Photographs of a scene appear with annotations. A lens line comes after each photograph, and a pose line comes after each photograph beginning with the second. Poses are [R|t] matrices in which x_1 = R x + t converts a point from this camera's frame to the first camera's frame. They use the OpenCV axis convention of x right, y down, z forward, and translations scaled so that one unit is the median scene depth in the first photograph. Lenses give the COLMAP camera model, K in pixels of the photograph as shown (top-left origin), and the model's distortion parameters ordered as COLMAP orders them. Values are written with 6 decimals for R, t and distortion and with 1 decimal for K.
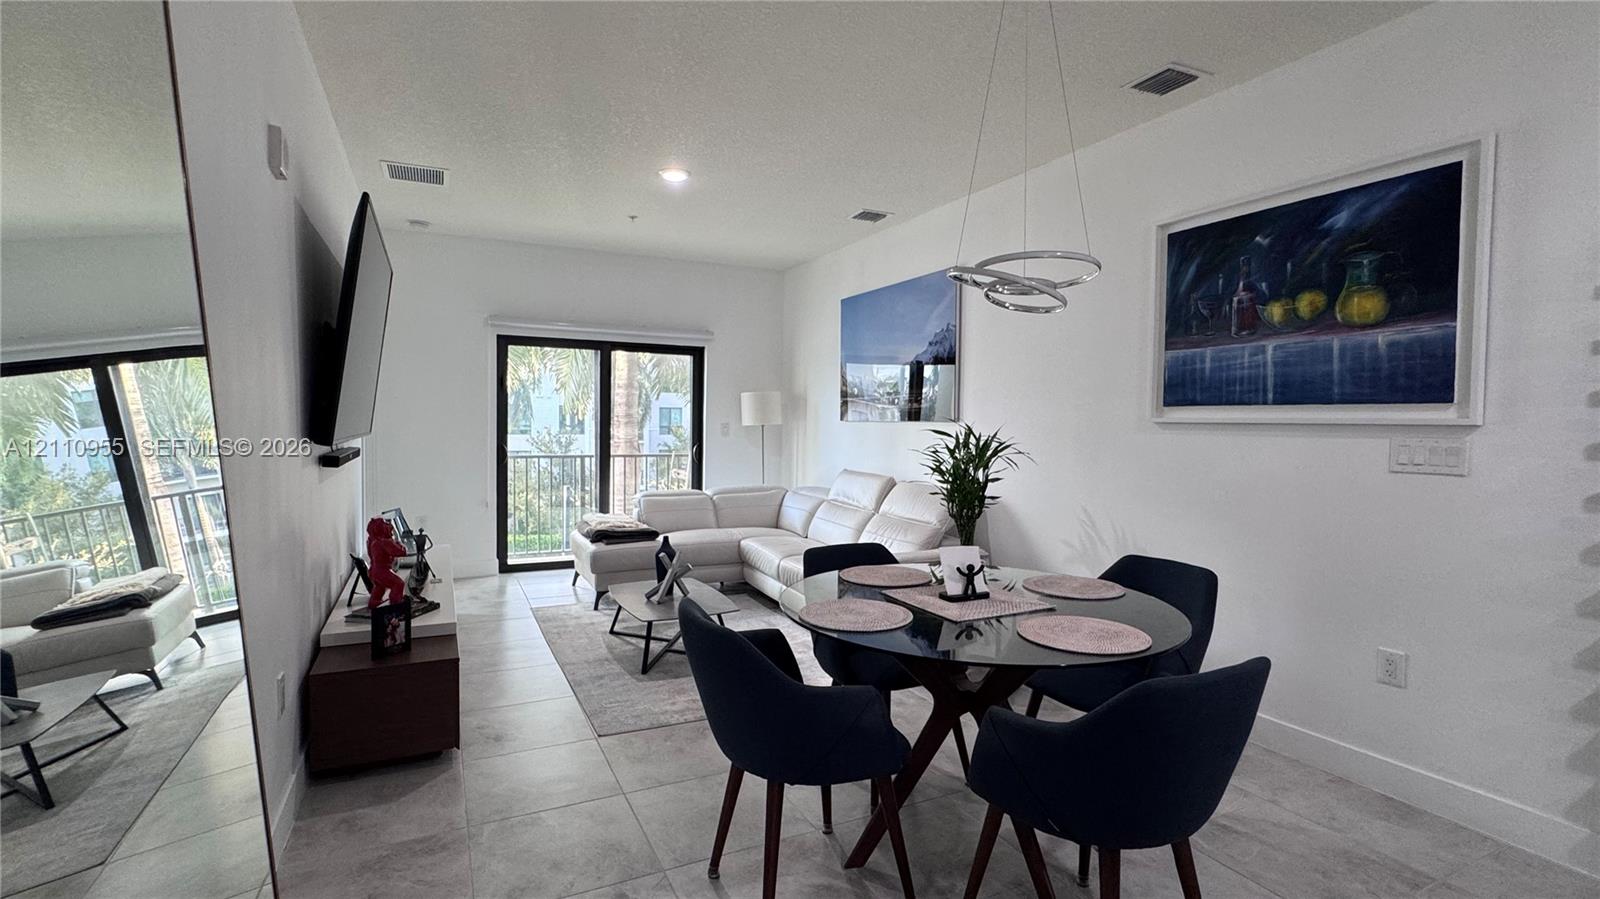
lens RADIAL K [[737.1, 0, 801.6], [0, 737.1, 448.8], [0, 0, 1]] dist [-0.001230, -0.000126]
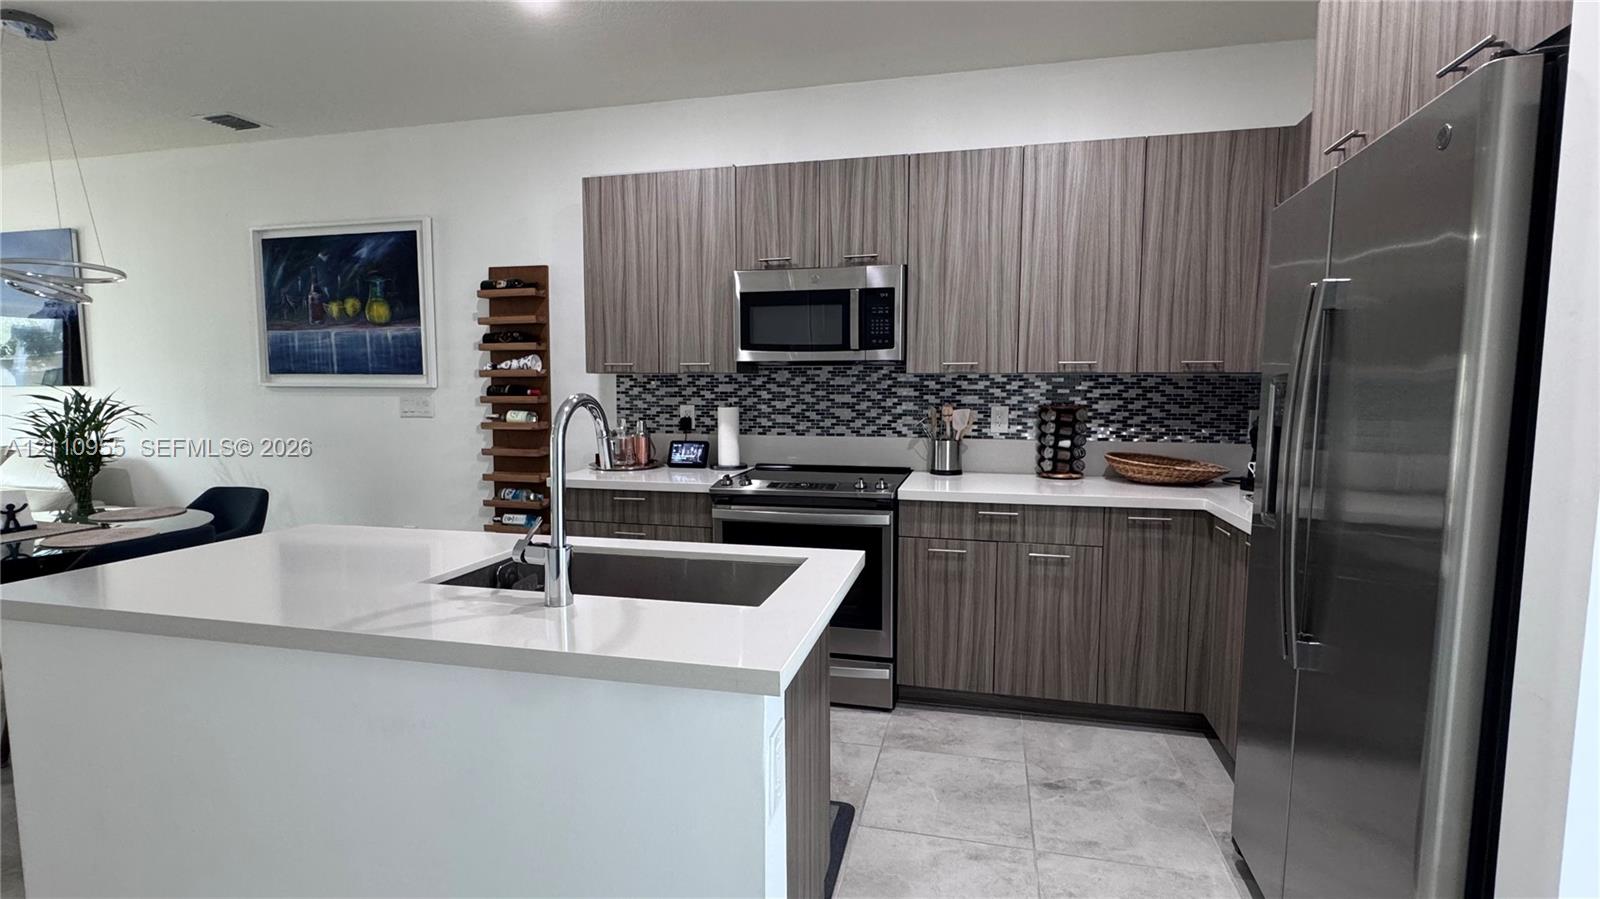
lens RADIAL K [[737.1, 0, 797.0], [0, 737.1, 449.1], [0, 0, 1]] dist [-0.001230, -0.000126]
pose [[0.651439, -0.073858, 0.755097, 0.110362], [0.031120, 0.997014, 0.070673, 0.011641], [-0.758062, -0.022541, 0.651793, -0.553169]]
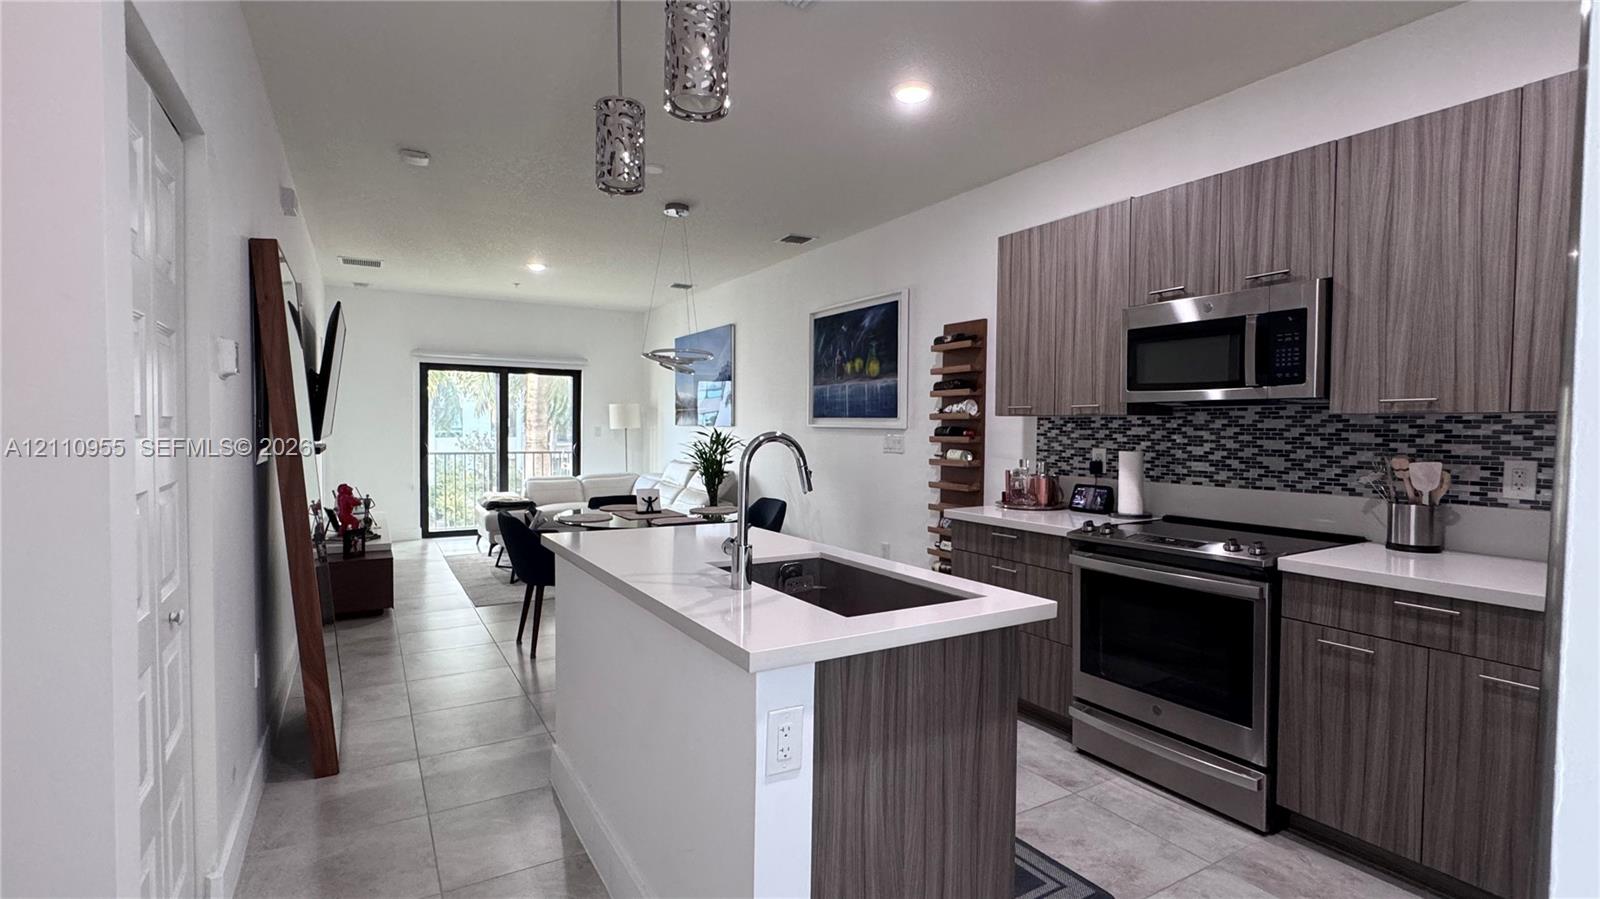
lens RADIAL K [[737.1, 0, 801.7], [0, 737.1, 450.5], [0, 0, 1]] dist [-0.001230, -0.000126]
pose [[0.997115, -0.004870, 0.075744, 0.336708], [0.004904, 0.999988, -0.000256, 0.020426], [-0.075742, 0.000626, 0.997127, -0.742341]]
